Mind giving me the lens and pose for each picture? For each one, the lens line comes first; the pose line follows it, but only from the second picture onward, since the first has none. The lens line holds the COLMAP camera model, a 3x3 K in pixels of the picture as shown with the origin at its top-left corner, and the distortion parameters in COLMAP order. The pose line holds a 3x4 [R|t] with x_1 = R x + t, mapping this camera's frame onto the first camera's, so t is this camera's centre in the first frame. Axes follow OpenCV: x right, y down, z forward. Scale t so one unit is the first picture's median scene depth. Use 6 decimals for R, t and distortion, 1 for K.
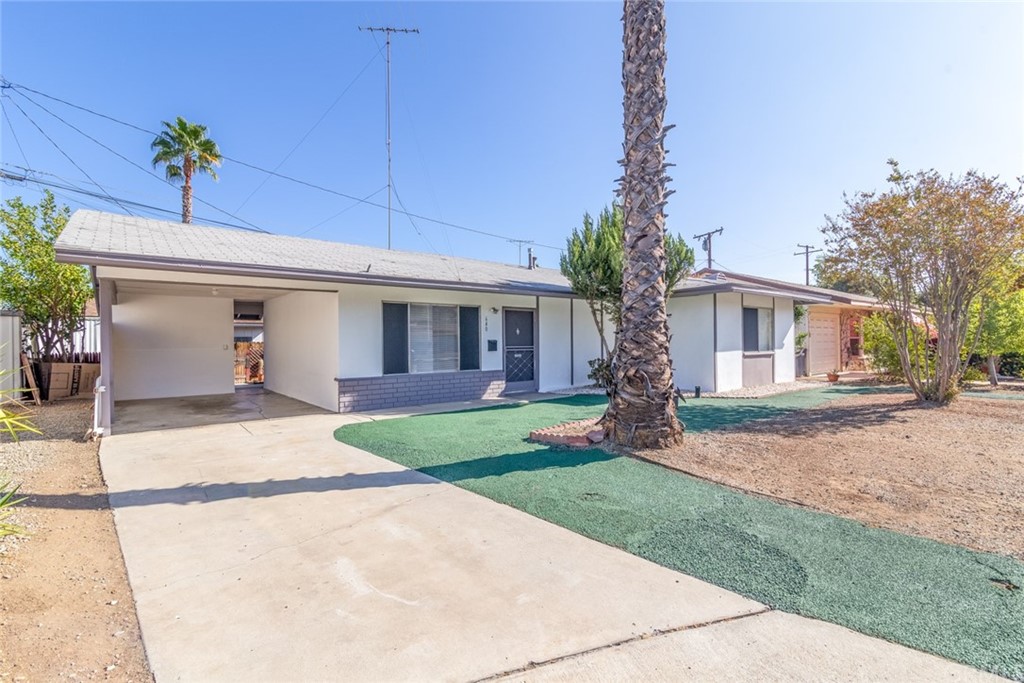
lens RADIAL K [[473.1, 0, 509.4], [0, 473.1, 339.7], [0, 0, 1]] dist [0.000014, -0.000483]
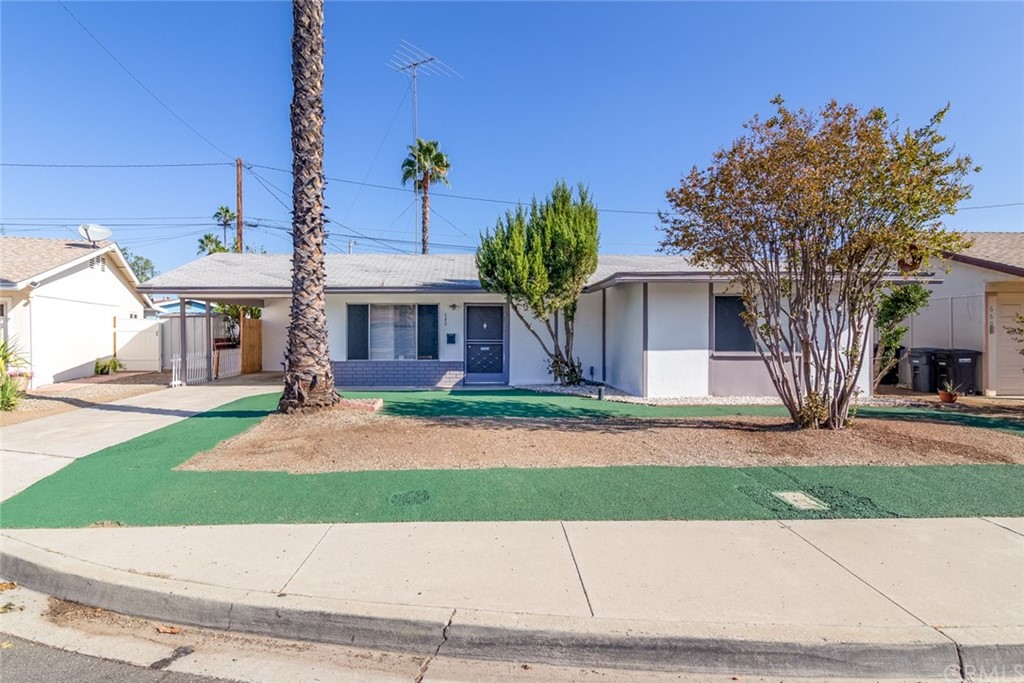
lens RADIAL K [[561.4, 0, 496.4], [0, 561.4, 340.3], [0, 0, 1]] dist [-0.000162, -0.000080]
pose [[0.793879, 0.017950, -0.607810, 0.834667], [-0.004974, 0.999722, 0.023028, -0.014712], [0.608055, -0.015258, 0.793748, 0.021946]]
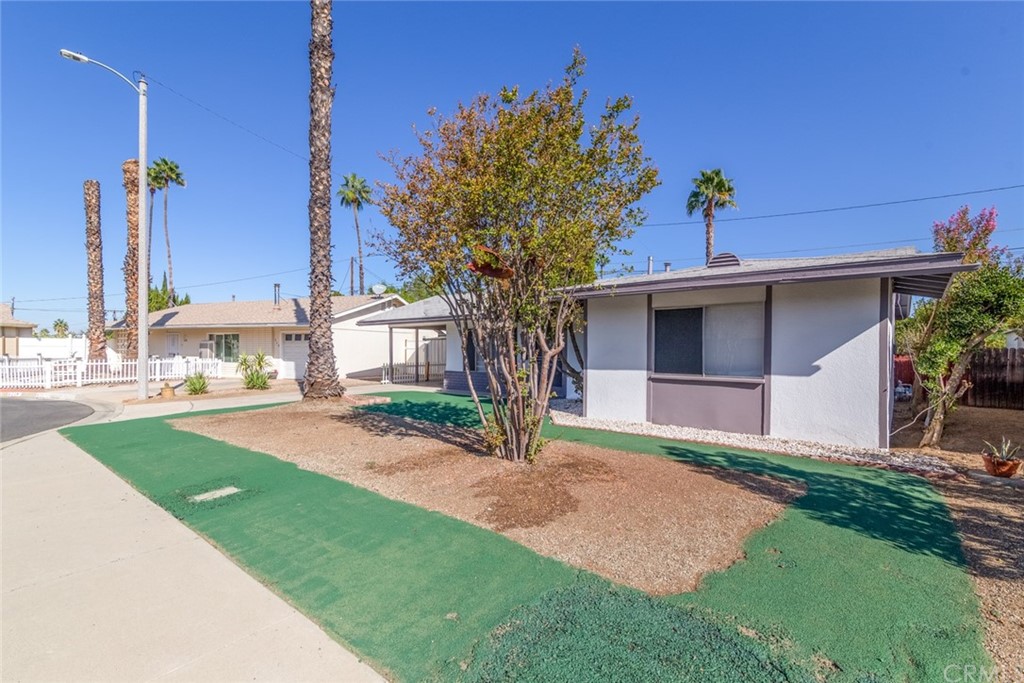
lens RADIAL K [[476.9, 0, 511.4], [0, 476.9, 351.7], [0, 0, 1]] dist [0.000638, 0.000241]
pose [[0.193931, 0.014950, -0.980901, 1.238243], [-0.001965, 0.999888, 0.014851, -0.017999], [0.981013, -0.000953, 0.193938, 0.697916]]
